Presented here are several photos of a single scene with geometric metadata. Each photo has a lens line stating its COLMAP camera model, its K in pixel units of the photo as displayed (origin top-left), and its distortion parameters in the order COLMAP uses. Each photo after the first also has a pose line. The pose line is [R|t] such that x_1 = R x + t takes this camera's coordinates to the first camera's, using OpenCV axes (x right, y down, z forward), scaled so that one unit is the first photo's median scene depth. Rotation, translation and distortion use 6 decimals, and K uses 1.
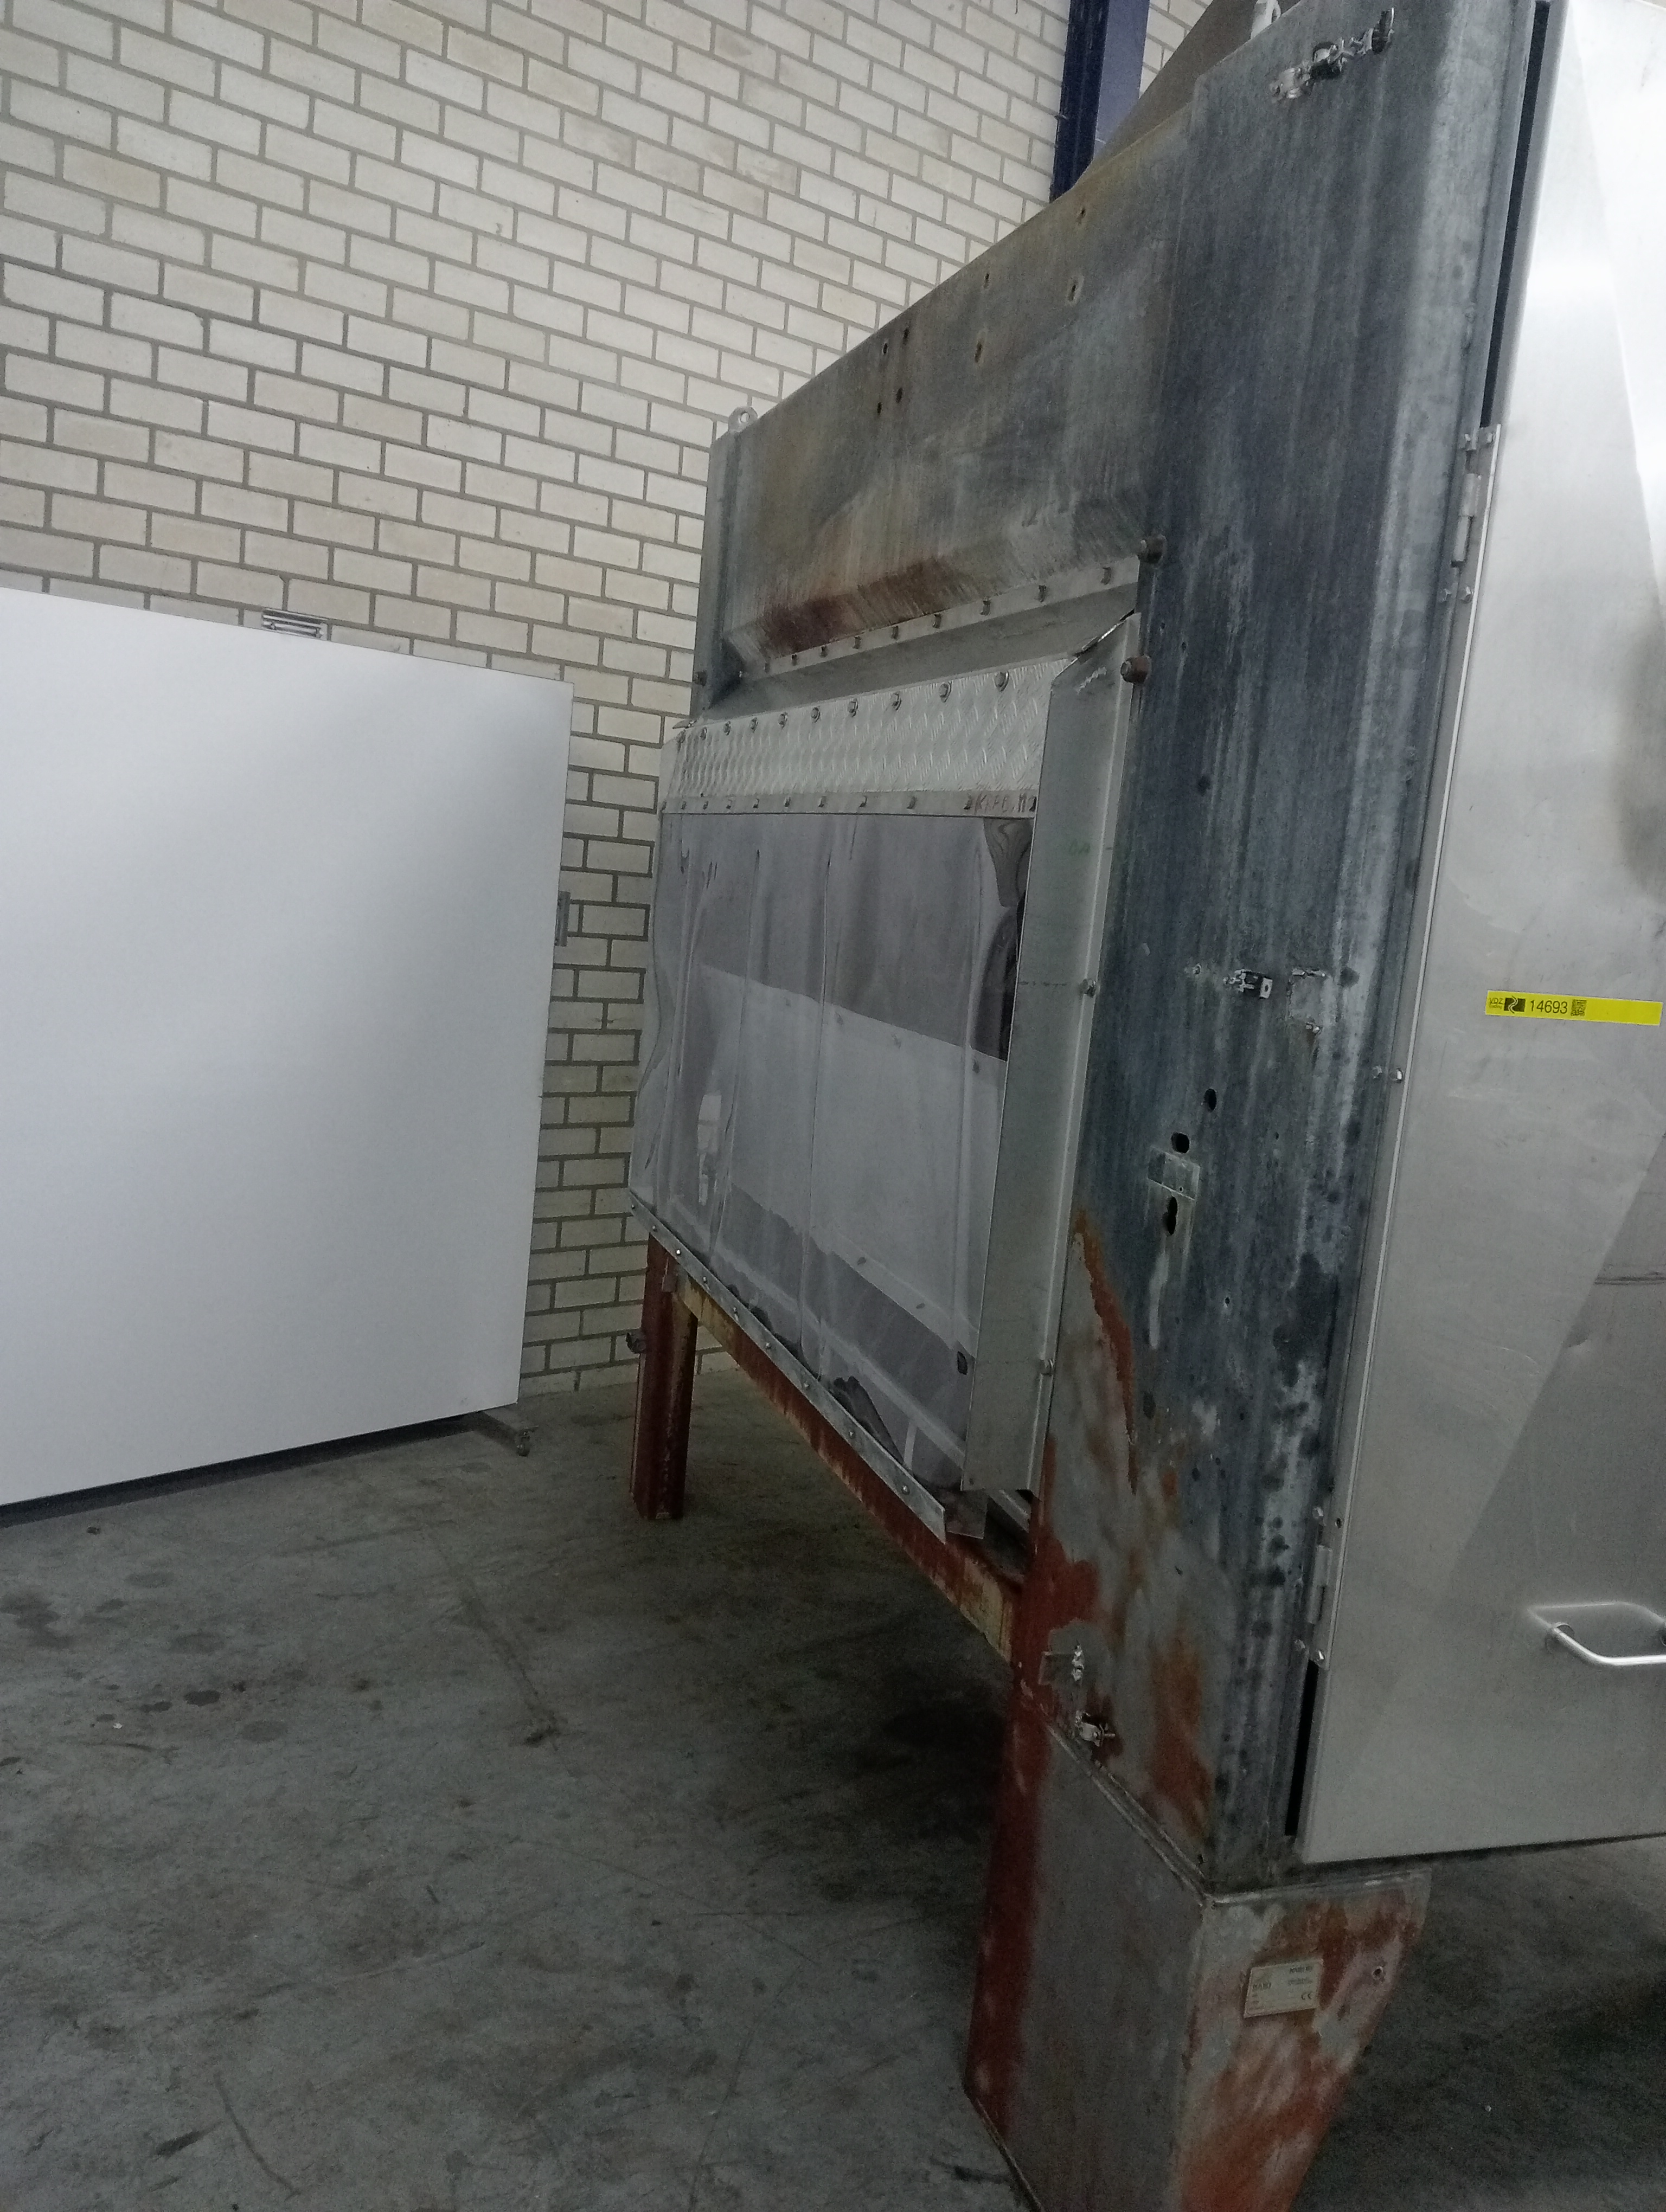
lens RADIAL K [[1747.7, 0, 836.2], [0, 1747.7, 1096.2], [0, 0, 1]] dist [0.092359, -0.194812]
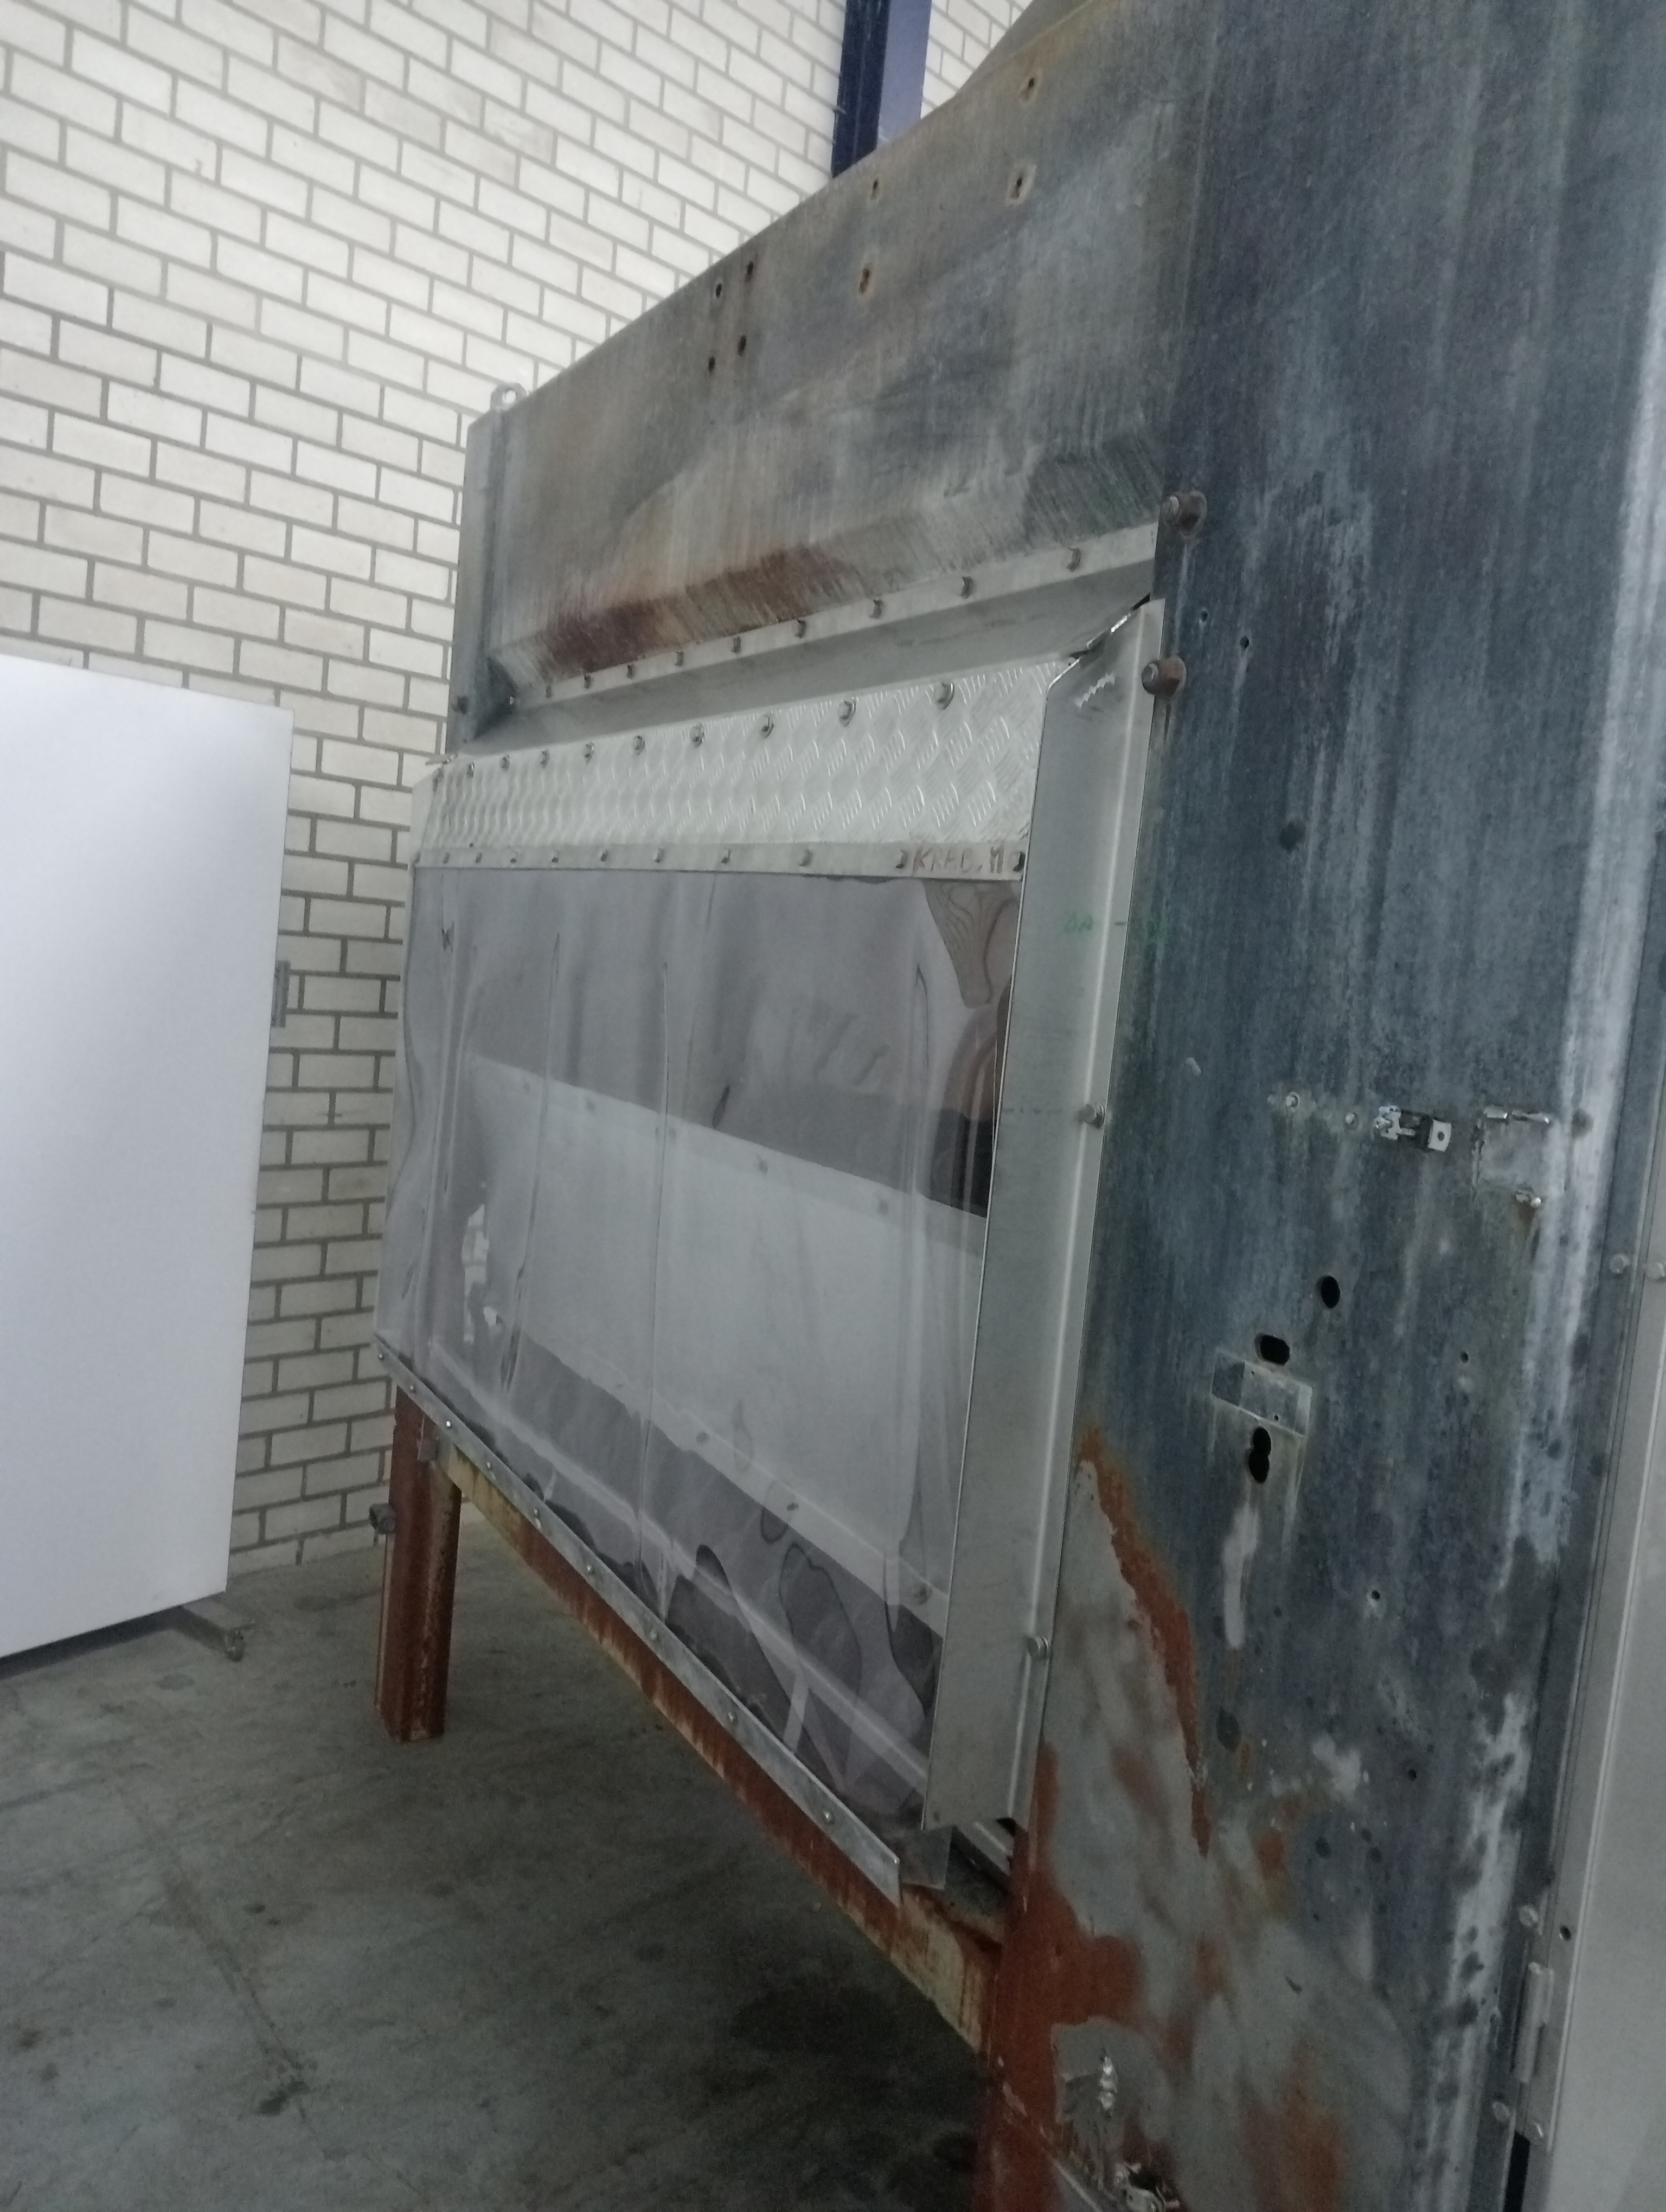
lens RADIAL K [[1747.7, 0, 836.2], [0, 1747.7, 1096.2], [0, 0, 1]] dist [0.092359, -0.194812]
pose [[0.986058, -0.011905, 0.165977, -0.071646], [0.017272, 0.999372, -0.030927, -0.044977], [-0.165505, 0.033363, 0.985644, 0.279527]]
